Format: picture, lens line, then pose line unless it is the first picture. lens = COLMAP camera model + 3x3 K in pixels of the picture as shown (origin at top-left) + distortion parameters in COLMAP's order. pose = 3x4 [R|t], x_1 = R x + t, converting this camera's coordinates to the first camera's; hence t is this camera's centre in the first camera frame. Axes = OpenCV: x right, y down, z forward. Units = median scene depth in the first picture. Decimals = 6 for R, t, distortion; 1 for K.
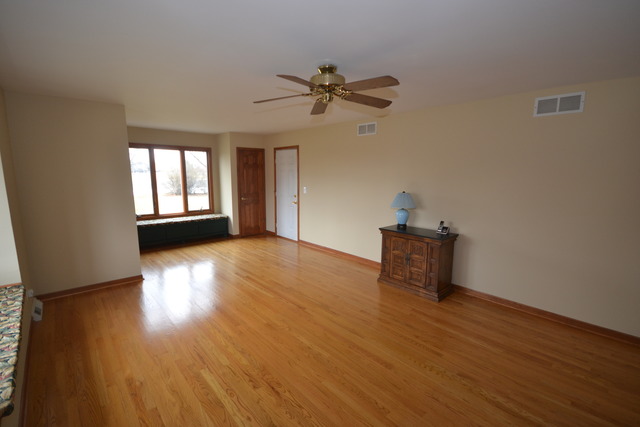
lens RADIAL K [[284.5, 0, 318.1], [0, 284.5, 216.6], [0, 0, 1]] dist [0.003727, -0.006045]
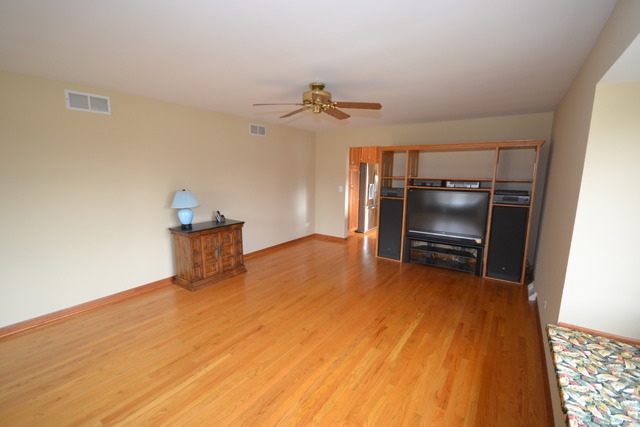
lens RADIAL K [[284.6, 0, 315.8], [0, 284.6, 218.0], [0, 0, 1]] dist [0.012541, -0.000093]
pose [[-0.222615, -0.171309, 0.959737, -0.854886], [0.143767, 0.967909, 0.206115, -0.153864], [-0.964248, 0.183863, -0.190843, 0.924831]]
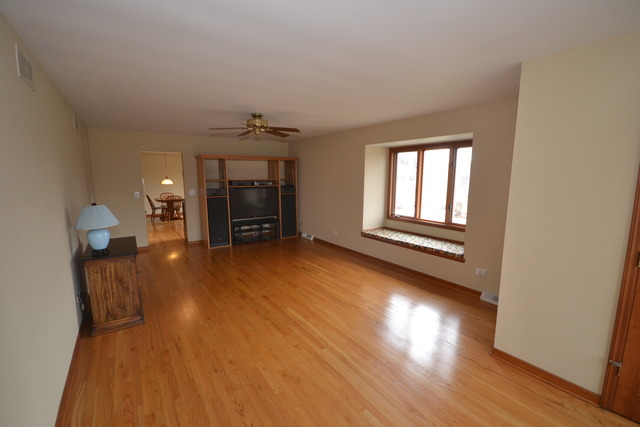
lens RADIAL K [[284.5, 0, 318.1], [0, 284.5, 216.6], [0, 0, 1]] dist [0.003727, -0.006045]
pose [[-0.989817, -0.032525, 0.138581, -0.404622], [0.011196, 0.952741, 0.303577, -0.317775], [-0.141906, 0.302037, -0.942675, 1.906677]]
